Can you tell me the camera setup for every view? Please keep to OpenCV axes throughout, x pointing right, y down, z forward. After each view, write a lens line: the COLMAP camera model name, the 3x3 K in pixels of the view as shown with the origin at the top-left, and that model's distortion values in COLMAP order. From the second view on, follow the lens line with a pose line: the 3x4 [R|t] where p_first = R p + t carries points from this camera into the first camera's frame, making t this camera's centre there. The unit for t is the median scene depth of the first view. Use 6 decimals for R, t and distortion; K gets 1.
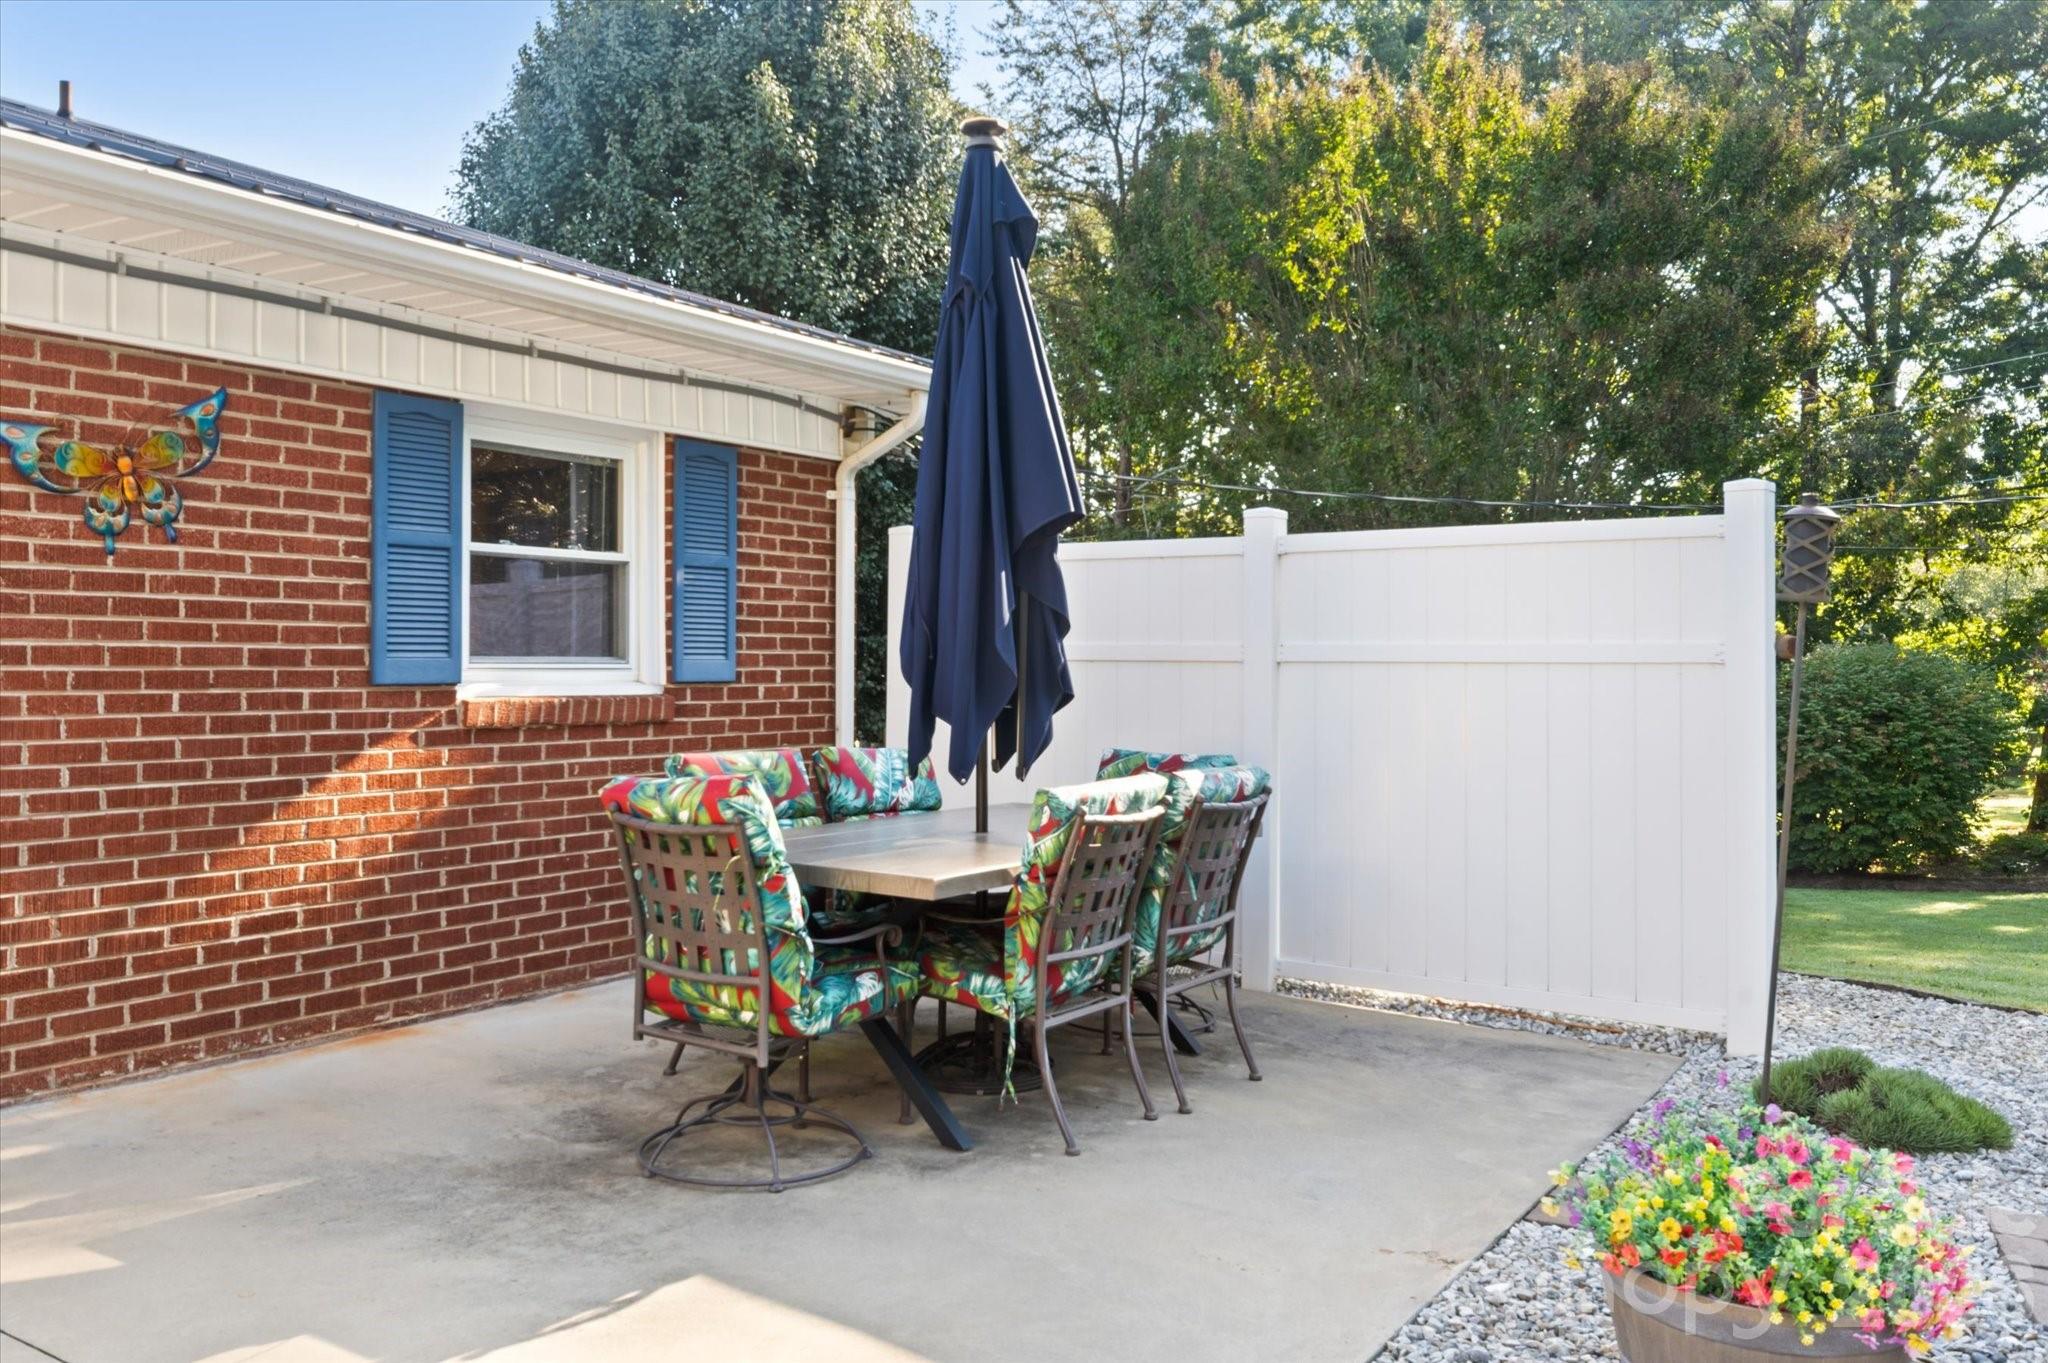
lens RADIAL K [[1601.1, 0, 1024.0], [0, 1601.1, 681.5], [0, 0, 1]] dist [0.024086, 0.002764]
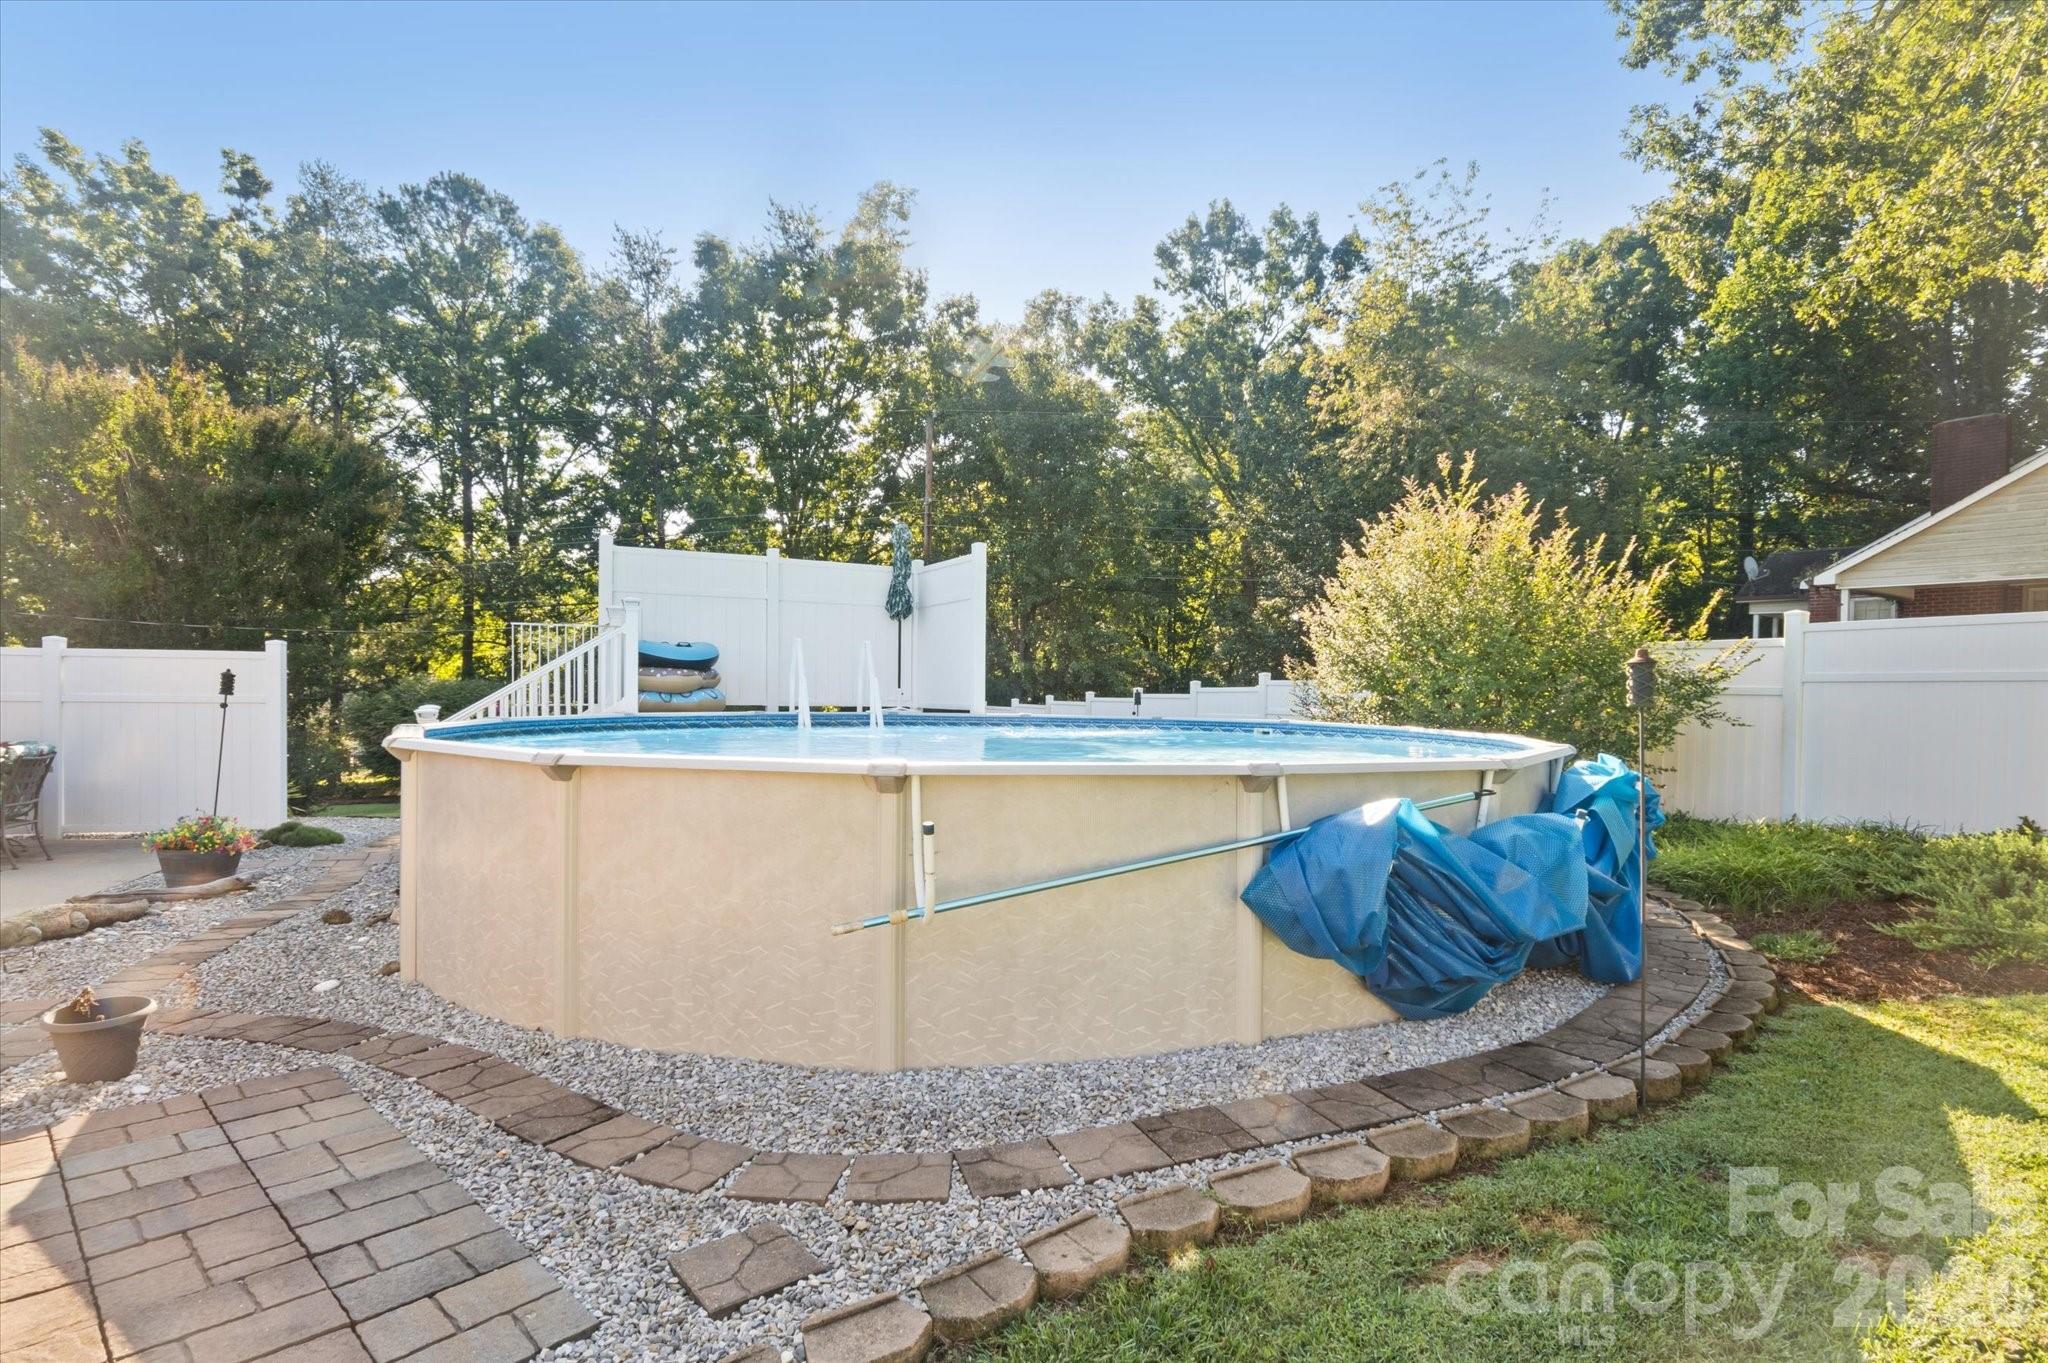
lens RADIAL K [[1004.1, 0, 1034.9], [0, 1004.1, 723.4], [0, 0, 1]] dist [-0.013331, 0.000292]
pose [[0.605505, -0.009032, 0.795790, -0.082039], [-0.021519, 0.999384, 0.027717, -0.029249], [-0.795550, -0.033908, 0.604938, -0.613654]]
